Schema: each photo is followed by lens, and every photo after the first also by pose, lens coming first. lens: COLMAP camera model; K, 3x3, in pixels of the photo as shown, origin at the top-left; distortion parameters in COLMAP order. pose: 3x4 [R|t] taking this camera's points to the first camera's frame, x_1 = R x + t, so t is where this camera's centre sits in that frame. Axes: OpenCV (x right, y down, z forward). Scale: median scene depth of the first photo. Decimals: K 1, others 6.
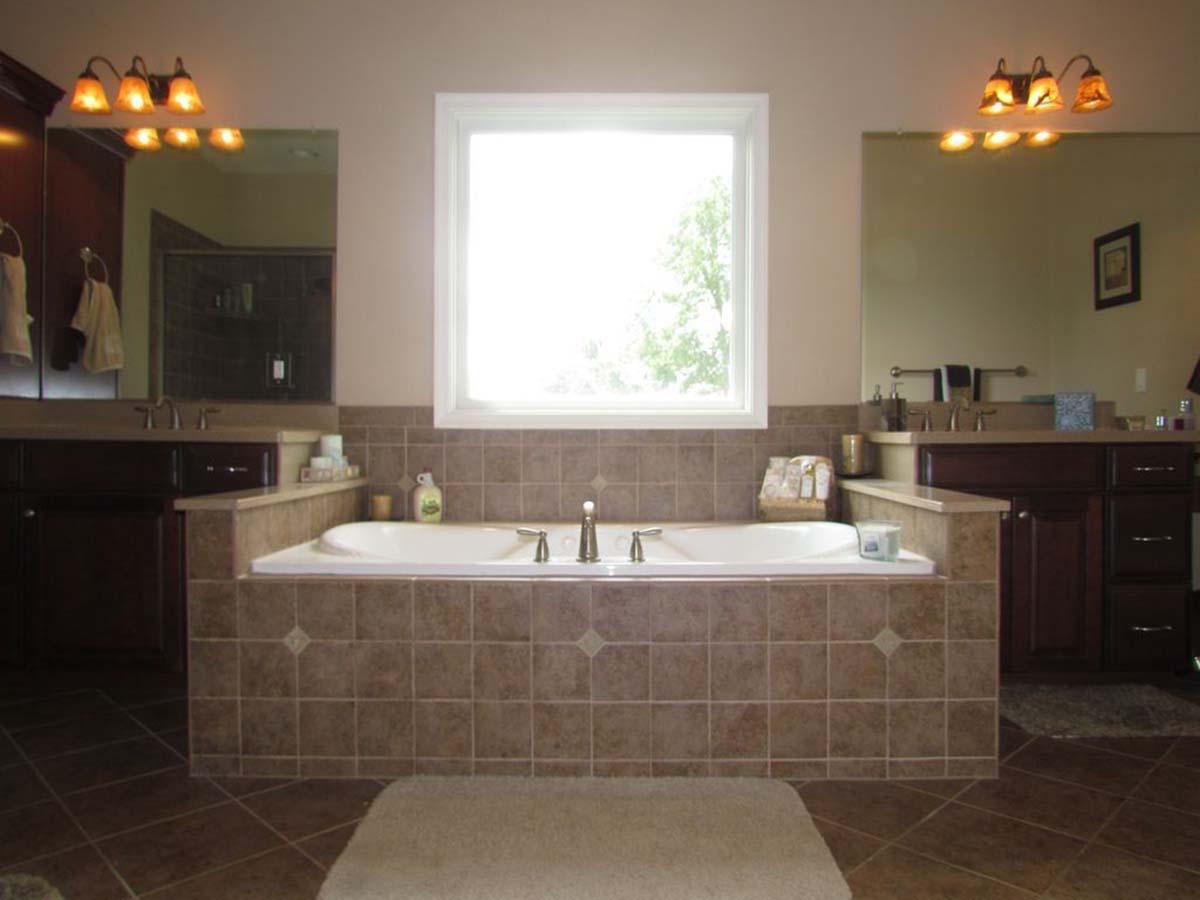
lens RADIAL K [[850.0, 0, 600.0], [0, 850.0, 450.0], [0, 0, 1]] dist [-0.006732, -0.006407]
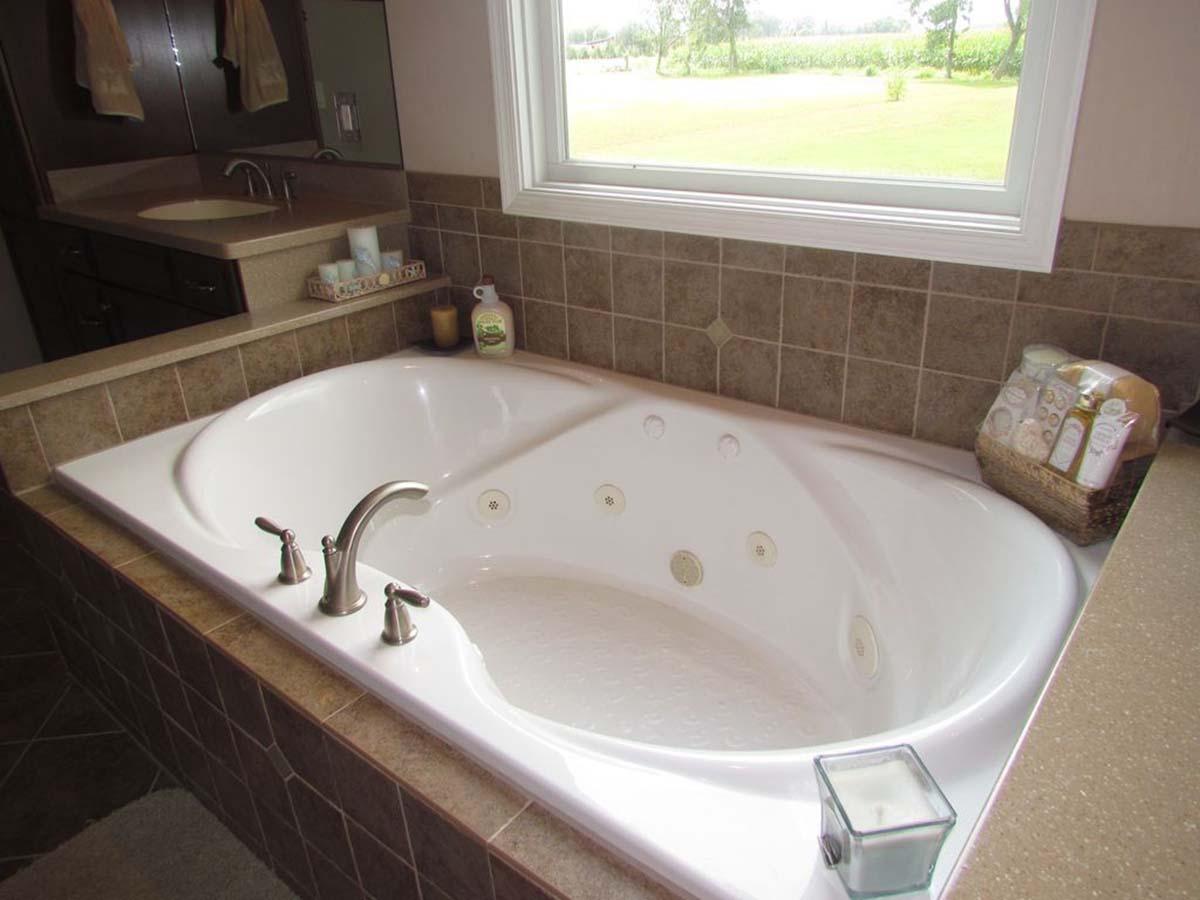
lens RADIAL K [[852.5, 0, 593.6], [0, 852.5, 470.4], [0, 0, 1]] dist [0.003086, -0.003563]
pose [[0.774912, 0.248660, -0.581102, 0.292158], [0.032028, 0.902736, 0.429001, -0.126854], [0.631257, -0.351050, 0.691577, 0.520093]]
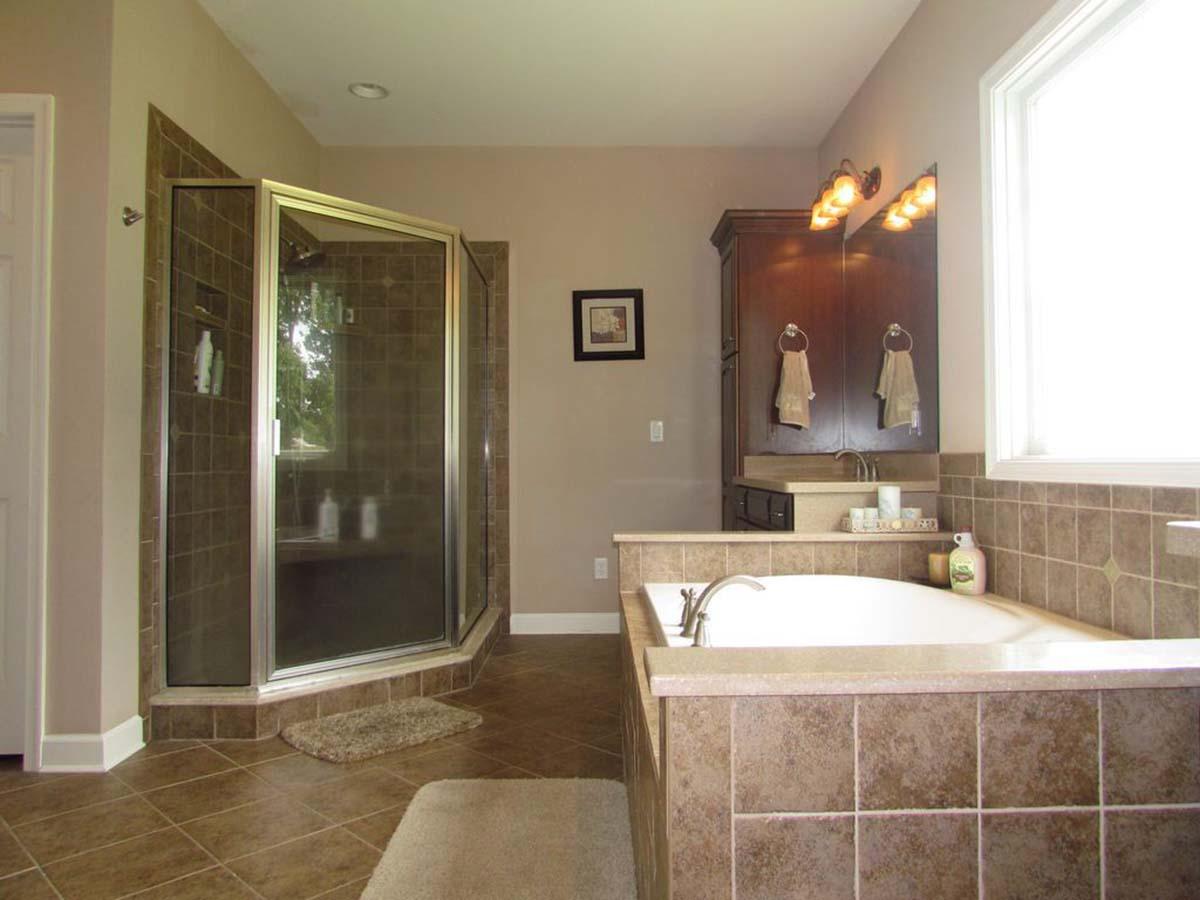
lens RADIAL K [[850.0, 0, 600.0], [0, 850.0, 450.0], [0, 0, 1]] dist [-0.006732, -0.006407]
pose [[0.001721, -0.021545, -0.999766, 0.624989], [-0.007645, 0.999738, -0.021557, -0.033069], [0.999969, 0.007680, 0.001556, 0.627388]]
